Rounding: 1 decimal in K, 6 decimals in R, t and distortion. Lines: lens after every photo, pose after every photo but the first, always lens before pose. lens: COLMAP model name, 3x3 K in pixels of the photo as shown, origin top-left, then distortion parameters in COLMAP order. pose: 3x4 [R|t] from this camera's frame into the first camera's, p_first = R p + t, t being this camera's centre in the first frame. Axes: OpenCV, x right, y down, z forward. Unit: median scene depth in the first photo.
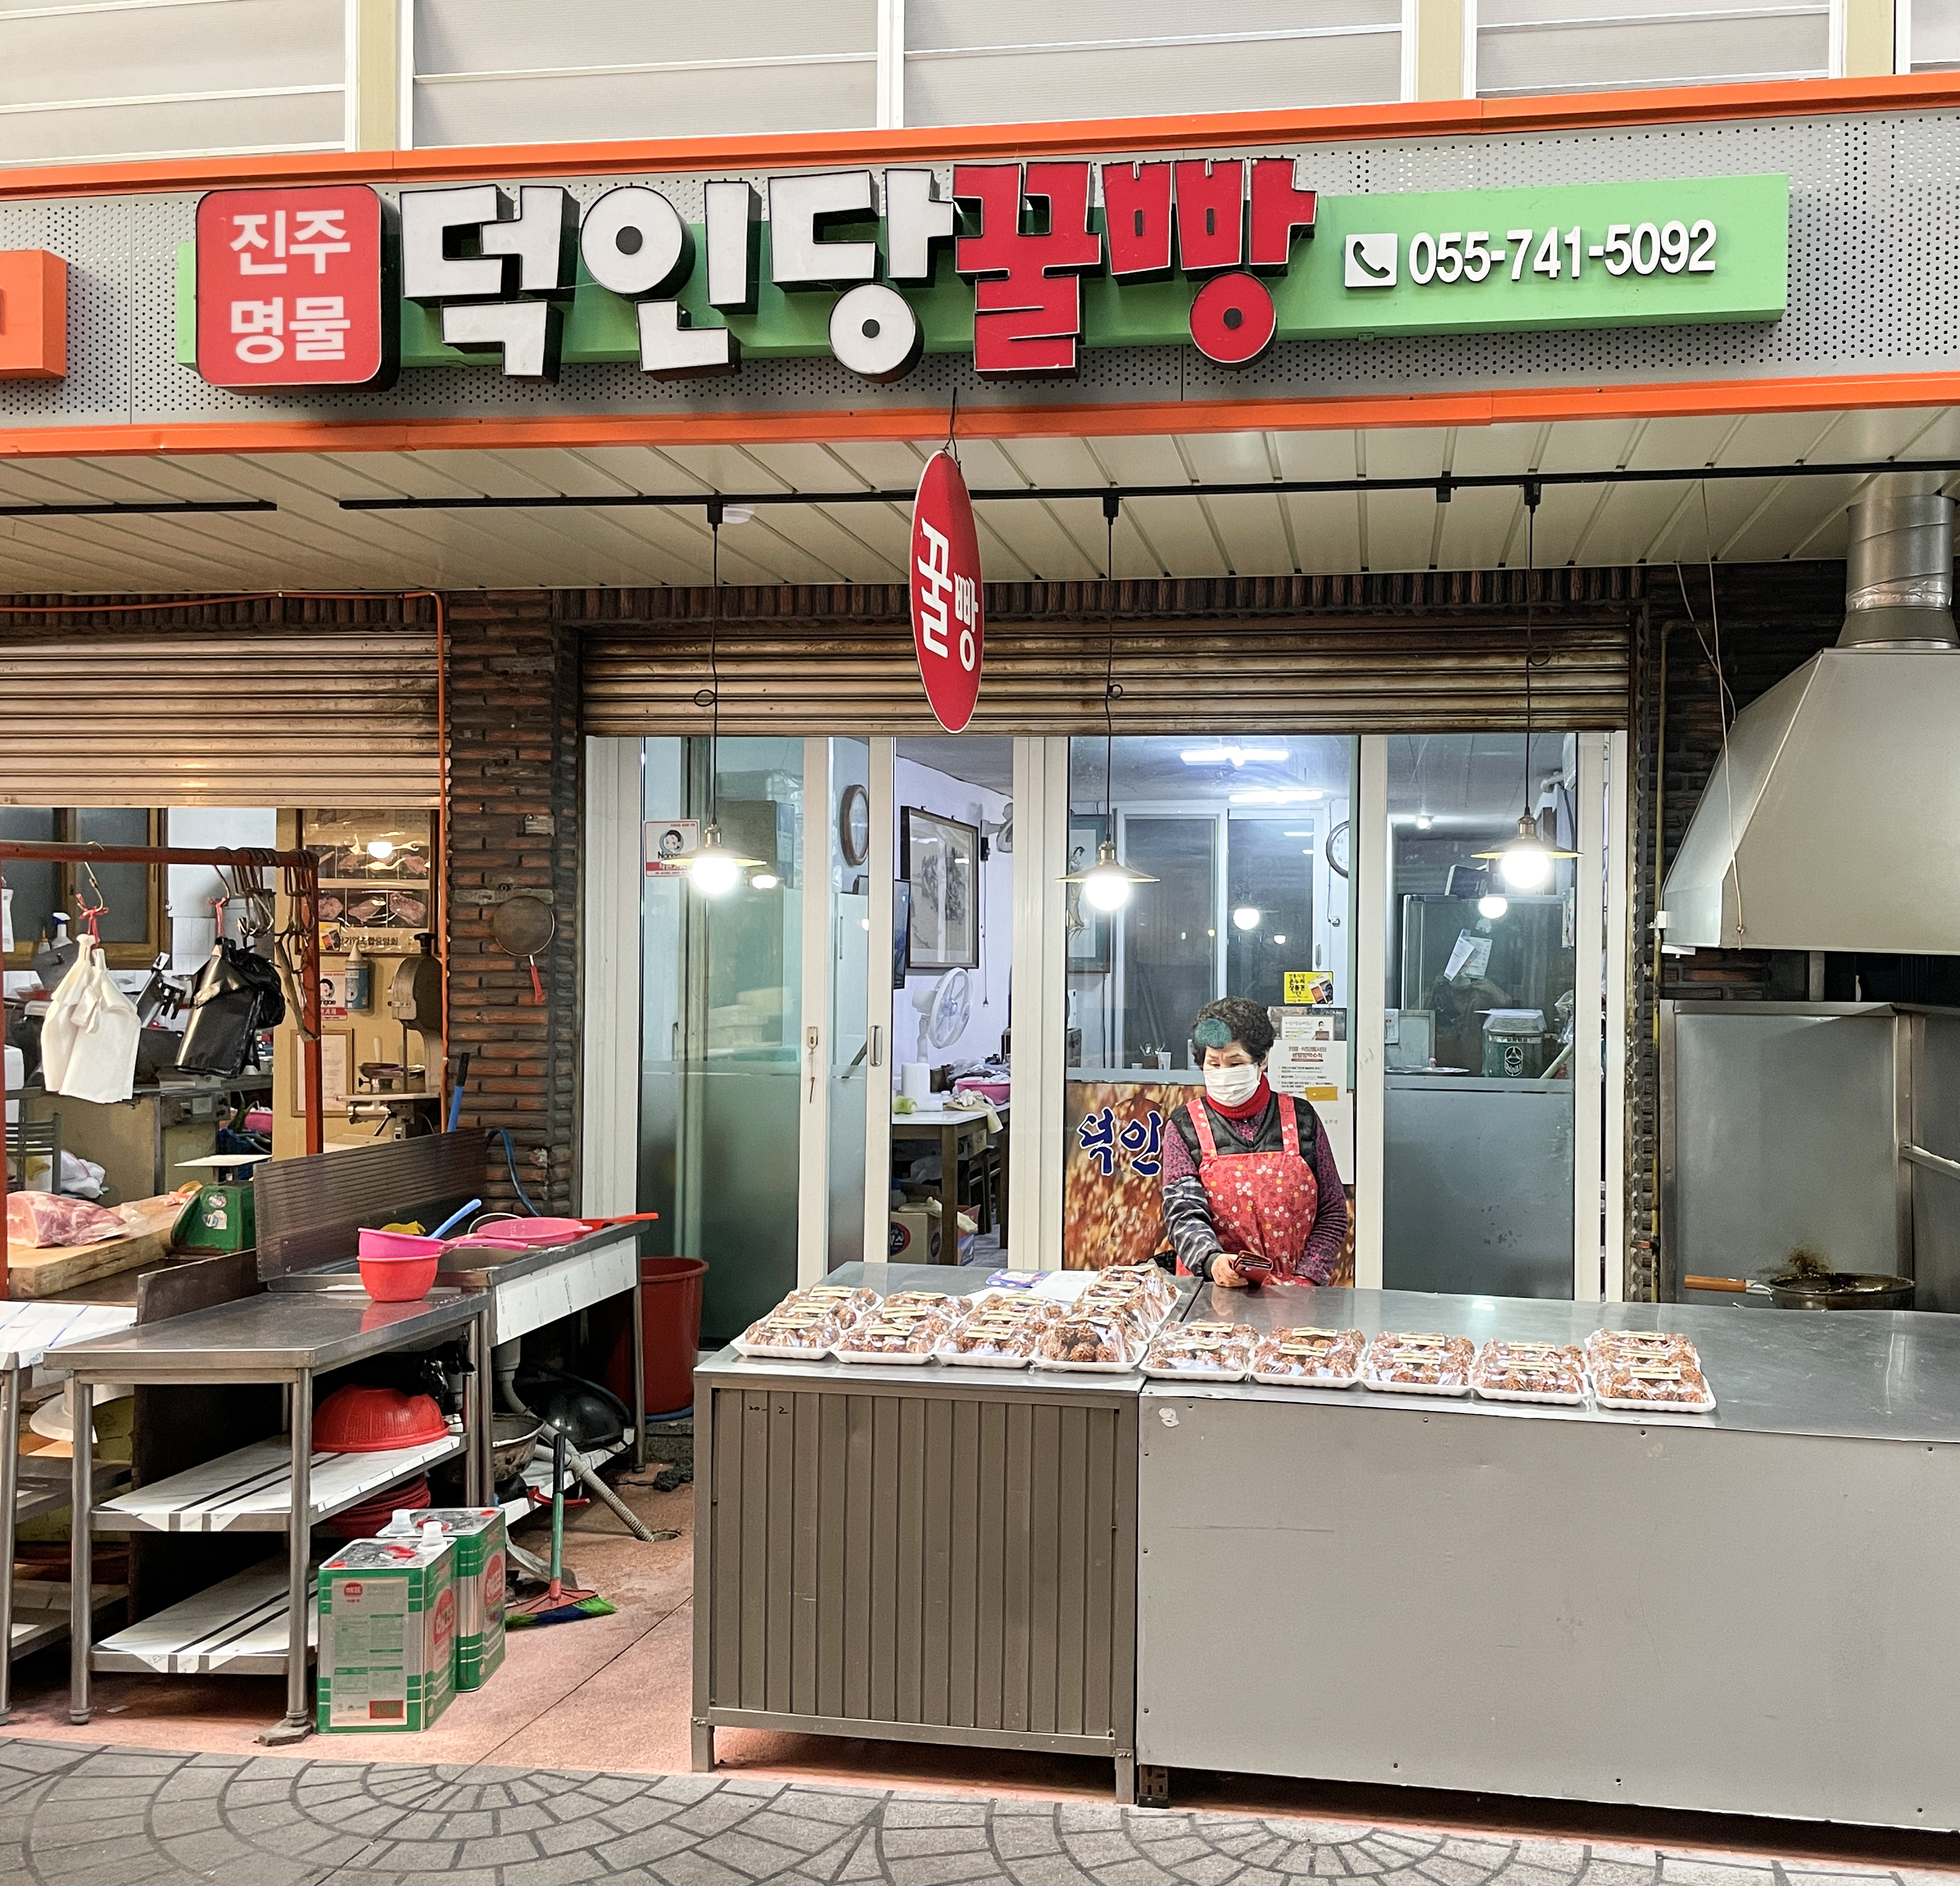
lens RADIAL K [[1973.1, 0, 1113.9], [0, 1973.1, 981.8], [0, 0, 1]] dist [0.106573, -0.173345]
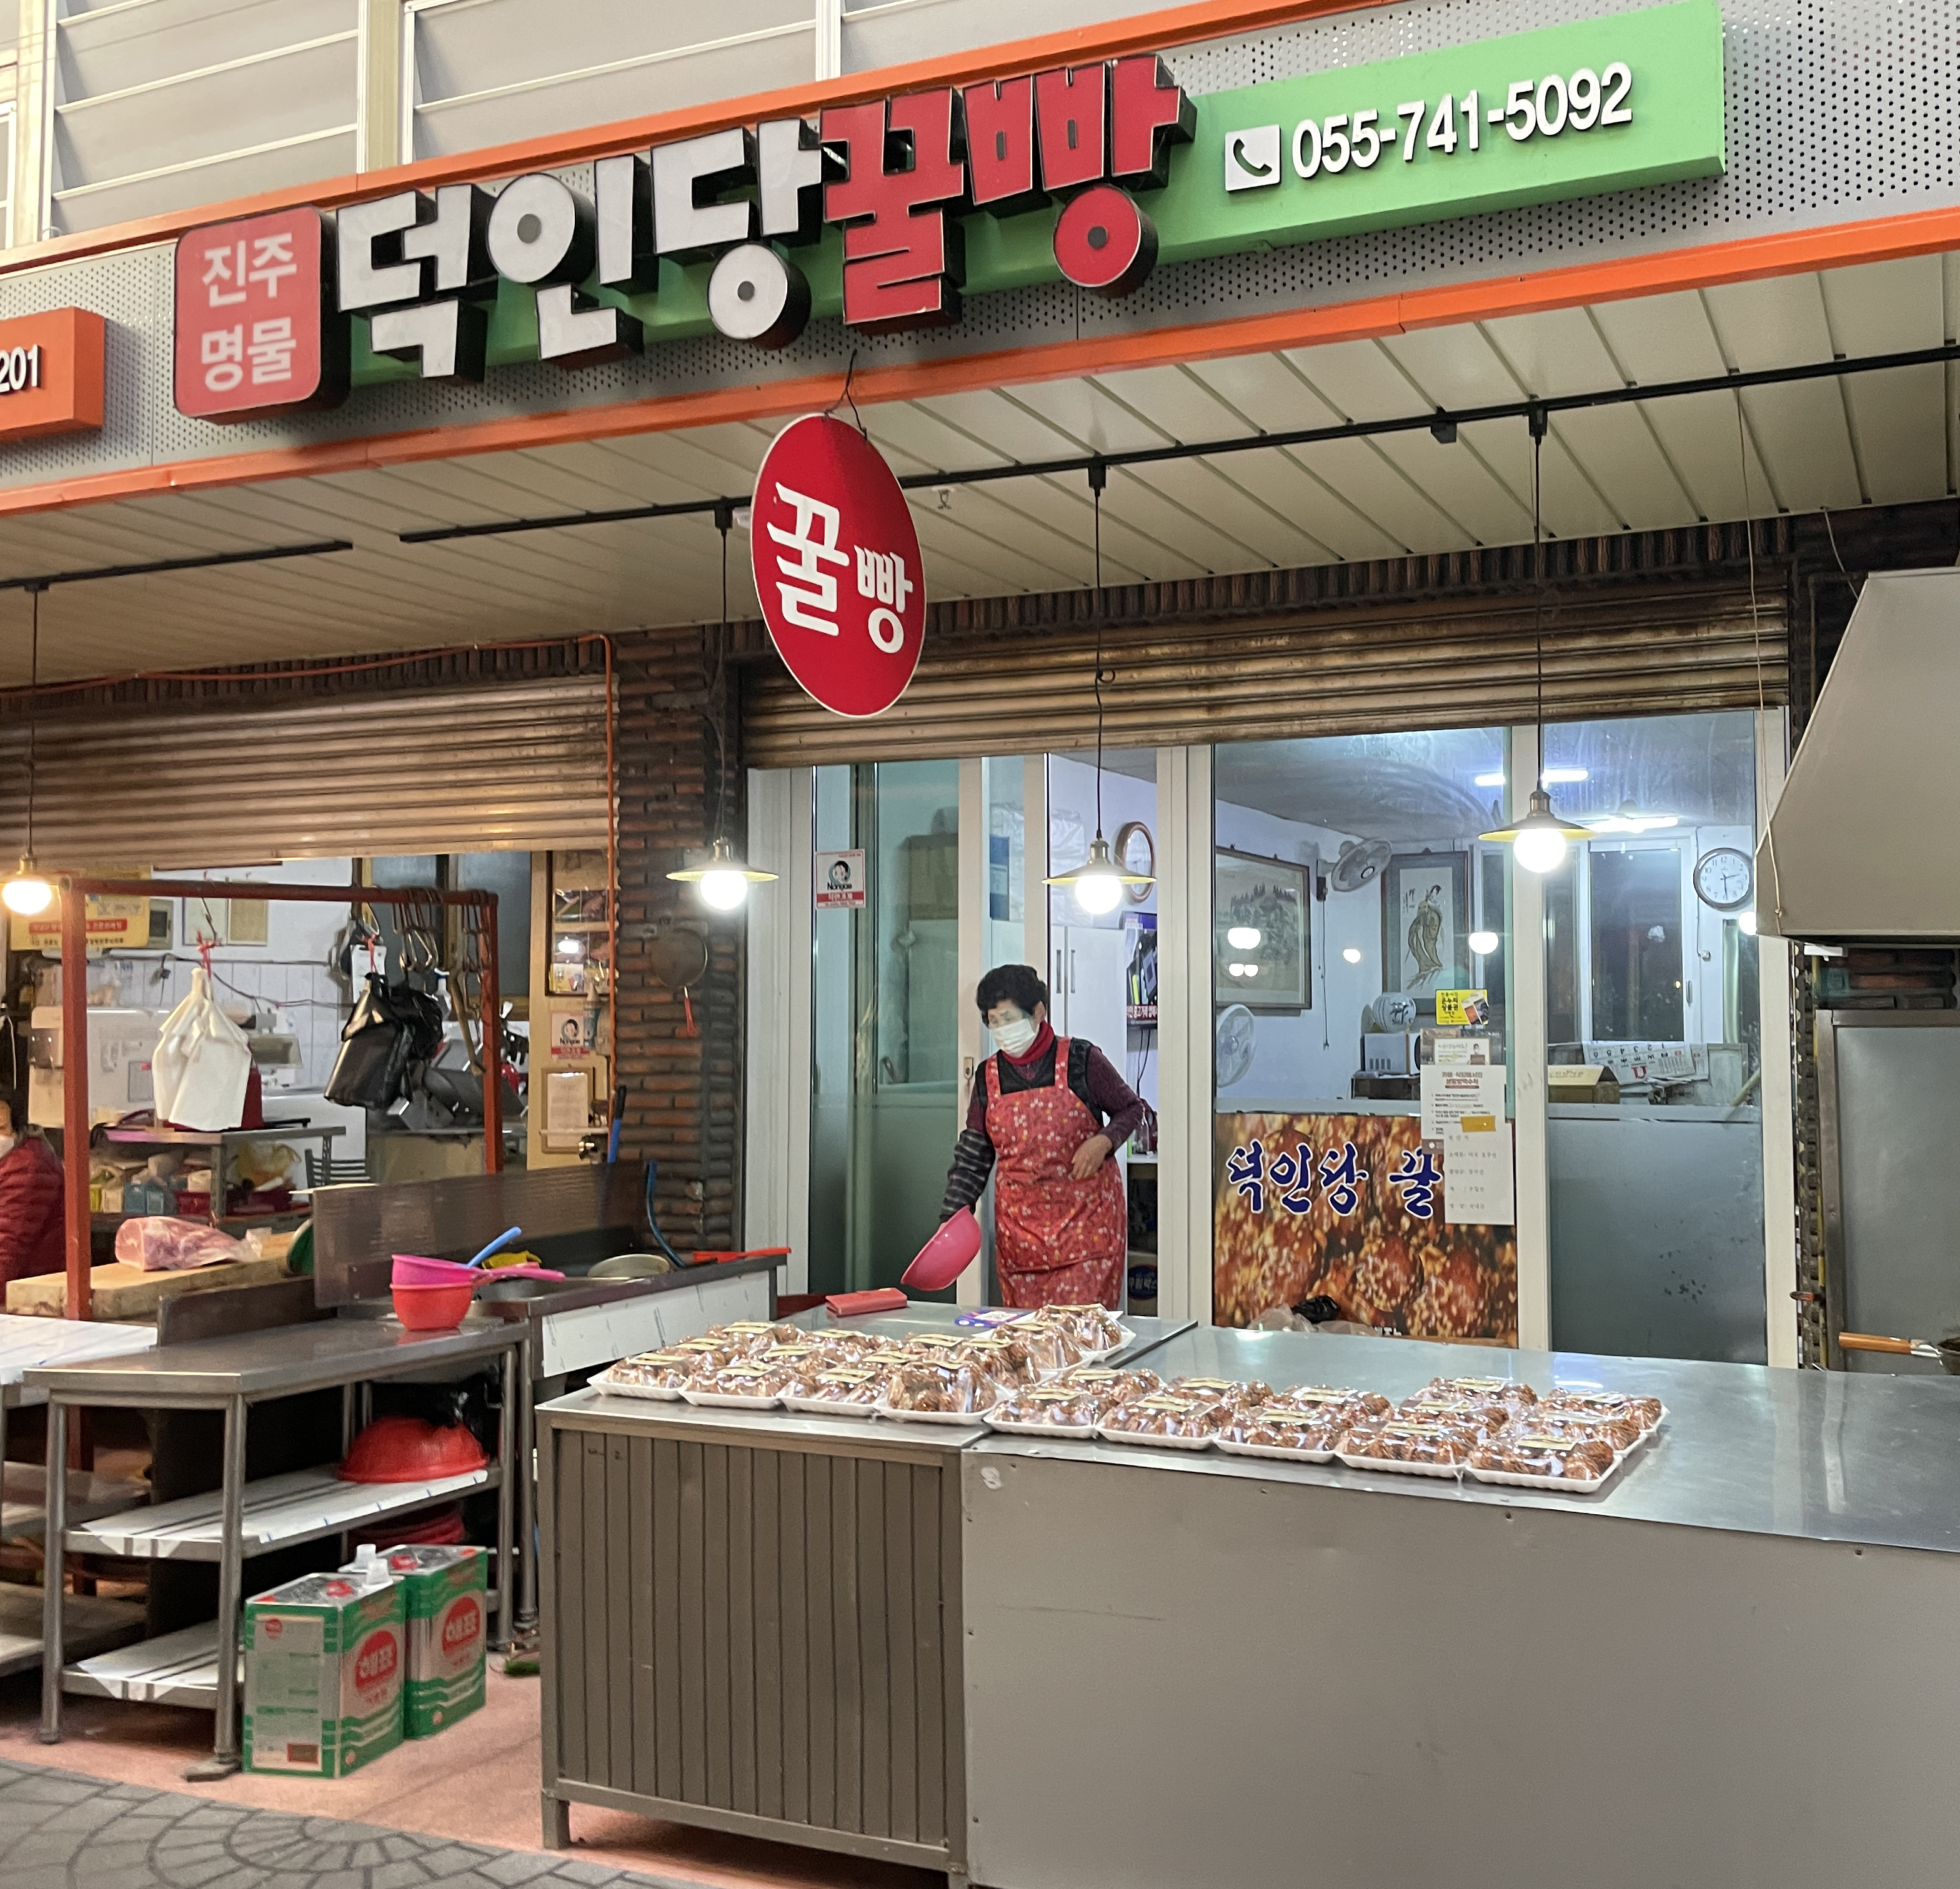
lens RADIAL K [[1913.9, 0, 1235.8], [0, 1913.9, 952.7], [0, 0, 1]] dist [0.097926, -0.146570]
pose [[0.975344, -0.022017, -0.219587, 0.266769], [0.011671, 0.998765, -0.048303, 0.026940], [0.220379, 0.044549, 0.974396, 0.159176]]
